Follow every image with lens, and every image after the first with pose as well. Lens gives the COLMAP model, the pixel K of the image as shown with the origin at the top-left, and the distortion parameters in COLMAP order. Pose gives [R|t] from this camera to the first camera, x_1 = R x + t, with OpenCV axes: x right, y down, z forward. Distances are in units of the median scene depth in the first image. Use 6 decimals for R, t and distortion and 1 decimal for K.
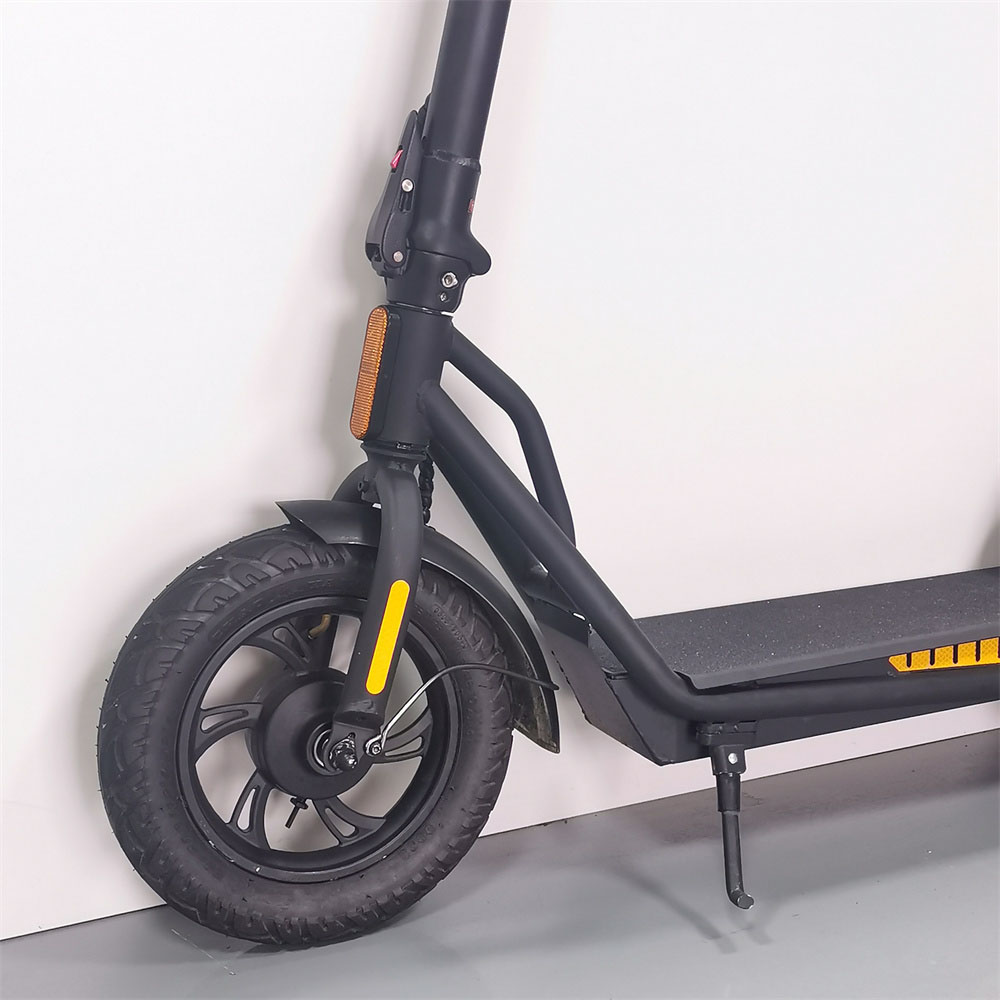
lens RADIAL K [[1745.8, 0, 523.8], [0, 1745.8, 534.3], [0, 0, 1]] dist [0.042769, 0.200275]
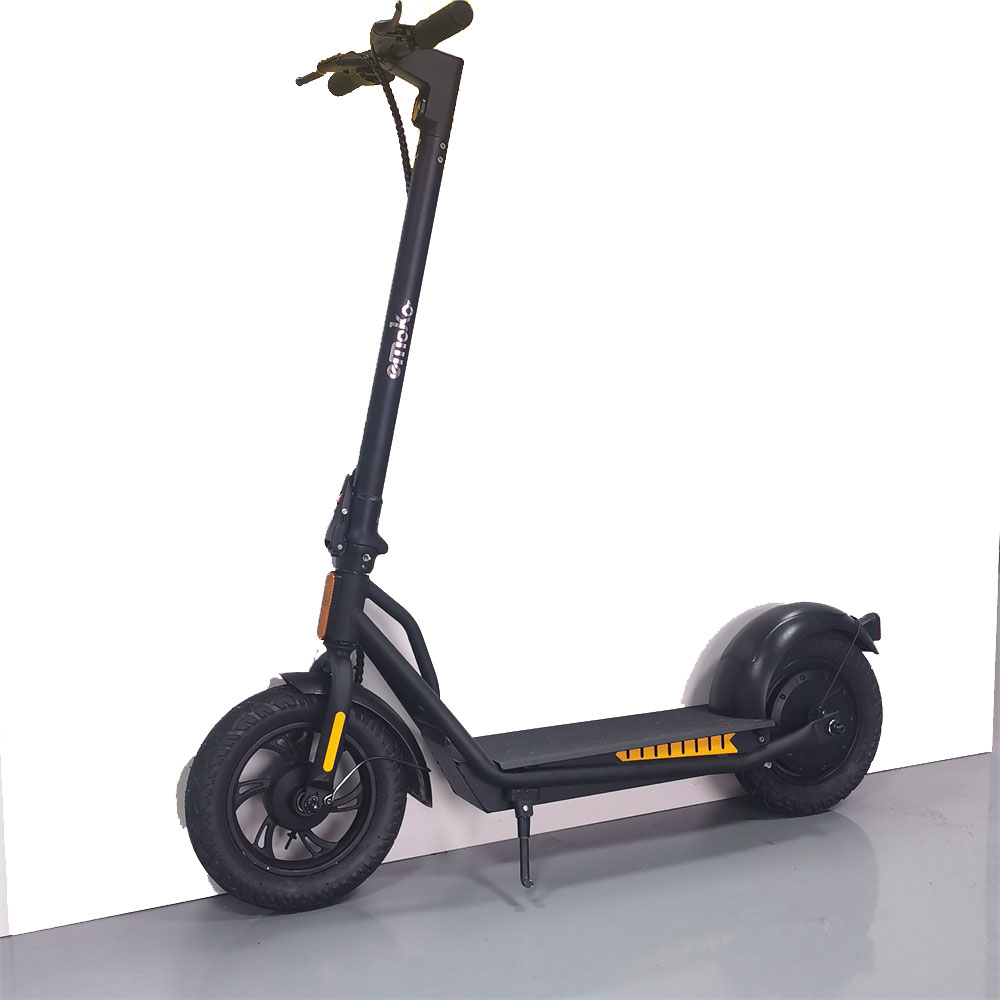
lens RADIAL K [[1445.1, 0, 520.0], [0, 1445.1, 498.3], [0, 0, 1]] dist [-0.001519, 0.001085]
pose [[0.999823, -0.017346, -0.007219, 0.136927], [0.016174, 0.990155, -0.139041, 0.016686], [0.009560, 0.138900, 0.990260, -0.593165]]
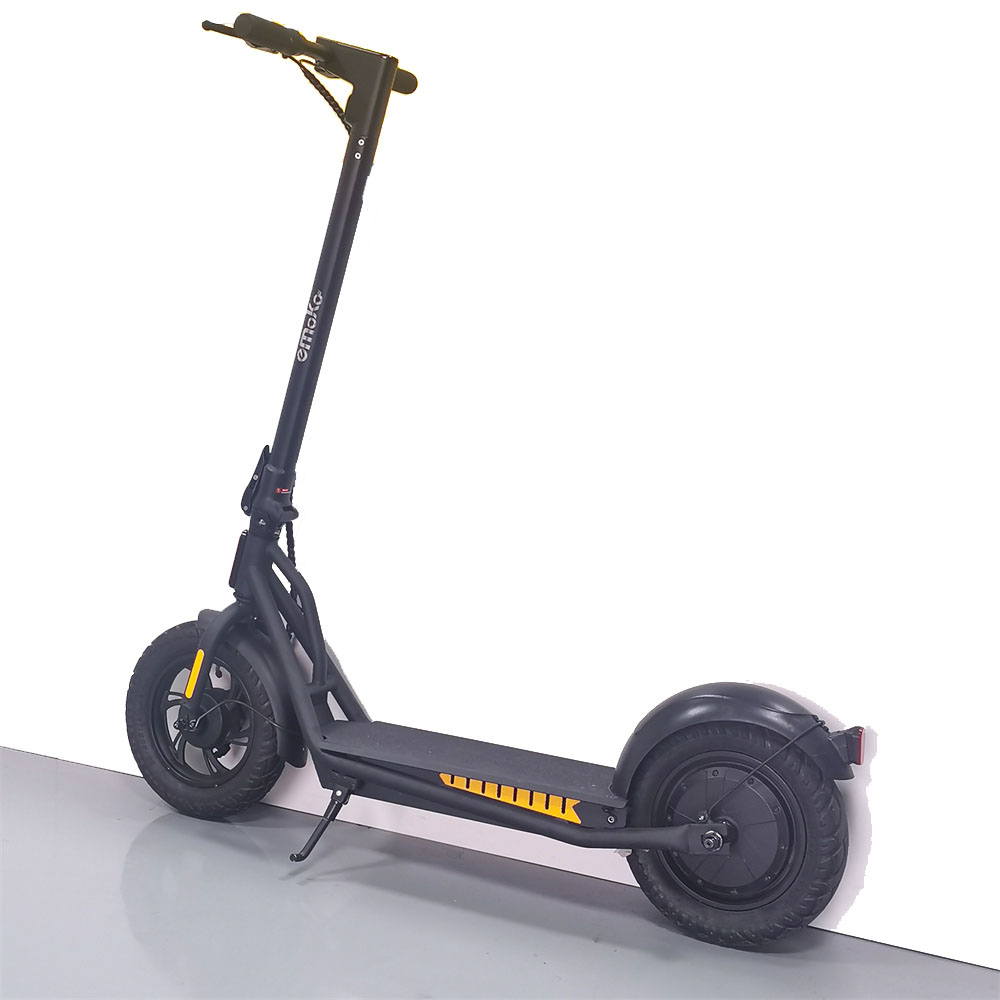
lens RADIAL K [[1594.0, 0, 511.6], [0, 1594.0, 525.6], [0, 0, 1]] dist [-0.006568, -0.028924]
pose [[0.577211, 0.143896, -0.803817, 1.652936], [-0.234255, 0.972158, 0.005815, -0.217265], [0.782273, 0.184942, 0.594849, 0.070257]]
